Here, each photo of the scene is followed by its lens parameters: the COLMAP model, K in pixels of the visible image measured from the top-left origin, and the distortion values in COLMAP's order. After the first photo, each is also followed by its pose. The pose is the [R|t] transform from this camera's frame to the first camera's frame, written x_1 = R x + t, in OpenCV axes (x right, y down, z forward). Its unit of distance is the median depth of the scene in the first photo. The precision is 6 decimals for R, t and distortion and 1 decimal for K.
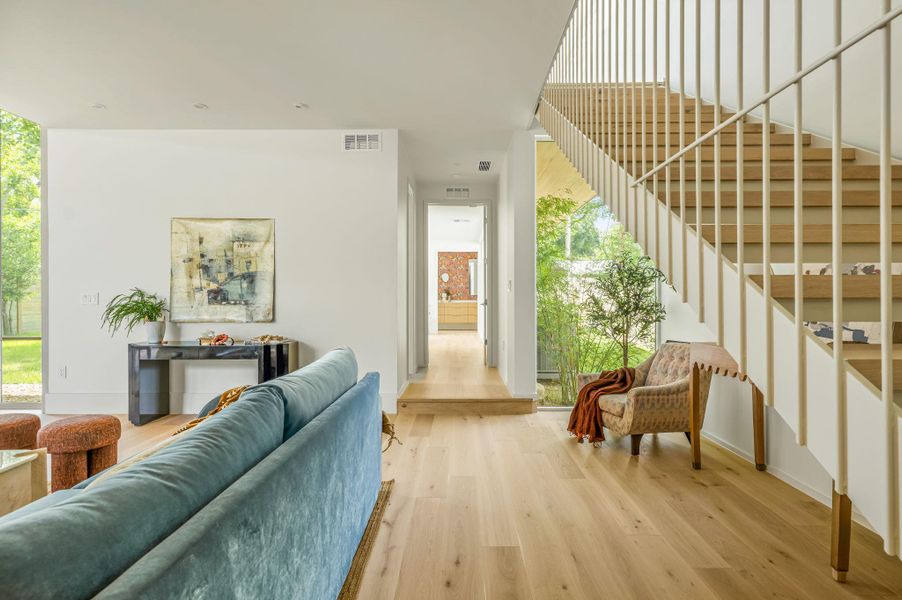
lens RADIAL K [[485.2, 0, 454.2], [0, 485.2, 299.5], [0, 0, 1]] dist [0.005125, 0.000065]
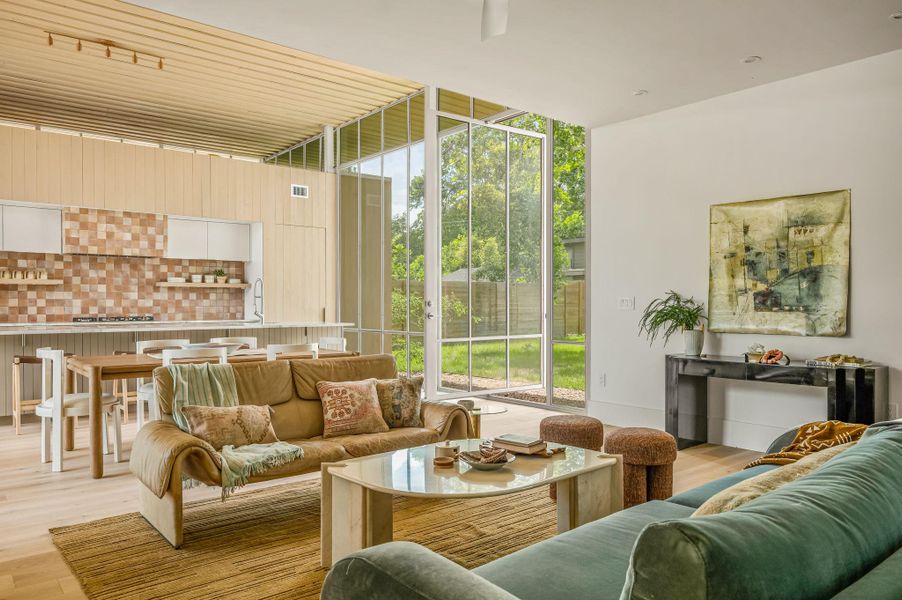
lens RADIAL K [[641.6, 0, 451.3], [0, 641.6, 305.7], [0, 0, 1]] dist [0.021689, -0.011920]
pose [[0.641297, 0.002883, -0.767287, -0.024571], [-0.001256, 0.999996, 0.002708, -0.000010], [0.767292, -0.000773, 0.641298, -0.040191]]
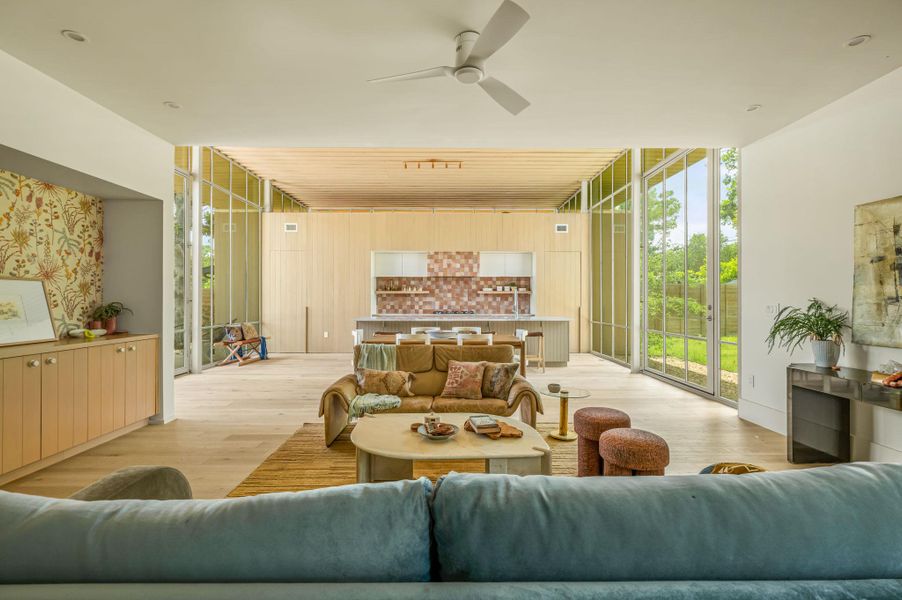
lens RADIAL K [[417.0, 0, 456.8], [0, 417.0, 299.6], [0, 0, 1]] dist [0.003487, -0.000369]
pose [[0.022553, 0.000093, -0.999746, 0.061119], [-0.001790, 0.999998, 0.000053, -0.020503], [0.999744, 0.001788, 0.022553, 0.364869]]
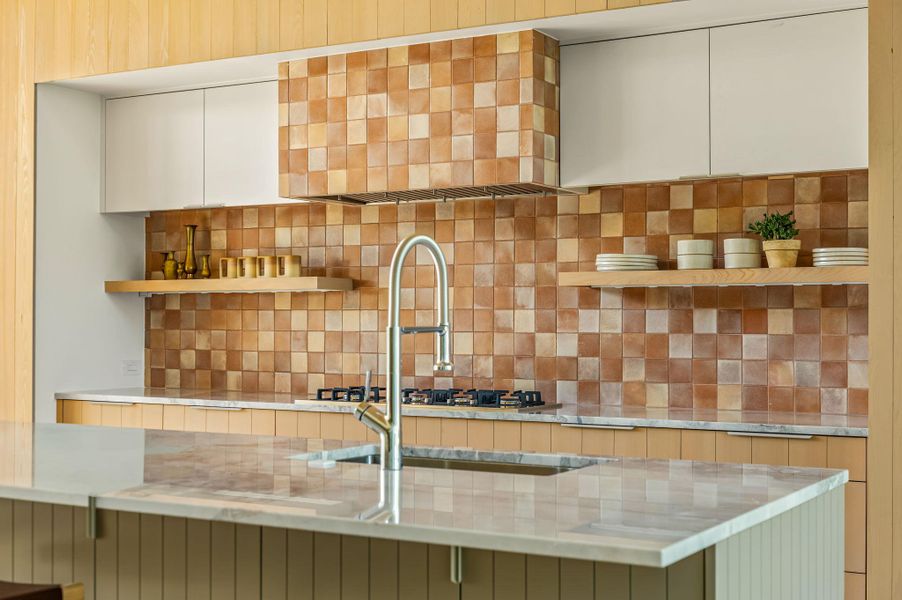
lens RADIAL K [[1271.0, 0, 452.9], [0, 1271.0, 300.8], [0, 0, 1]] dist [0.048348, 0.000000]
pose [[-0.515437, -0.017175, -0.856755, -1.070514], [-0.004459, 0.999839, -0.017361, -0.020873], [0.856916, -0.005128, -0.515431, 0.988923]]
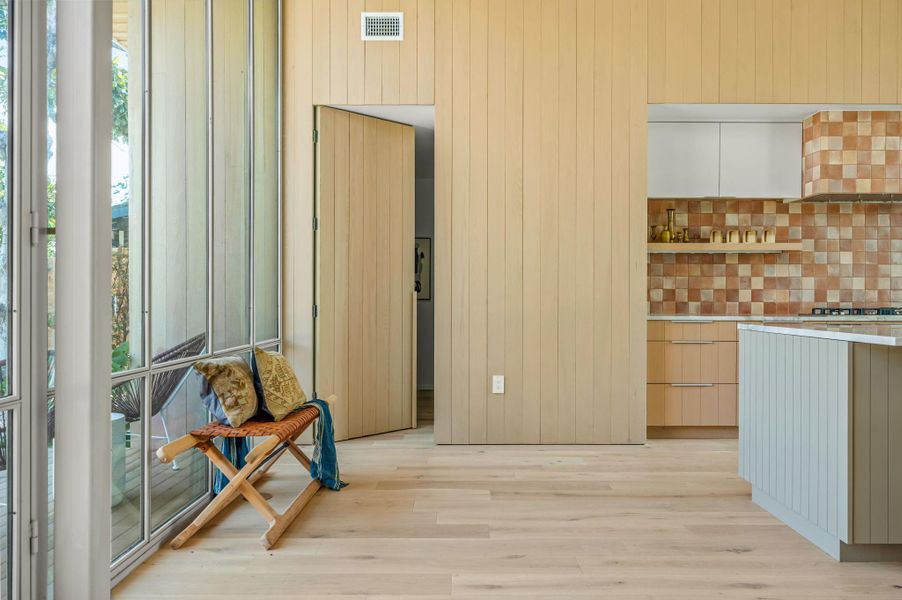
lens RADIAL K [[641.6, 0, 445.6], [0, 641.6, 296.5], [0, 0, 1]] dist [0.021689, -0.011920]
pose [[0.004568, 0.001545, -0.999988, -1.015137], [-0.004056, 0.999991, 0.001526, 0.020835], [0.999981, 0.004049, 0.004574, -0.289073]]
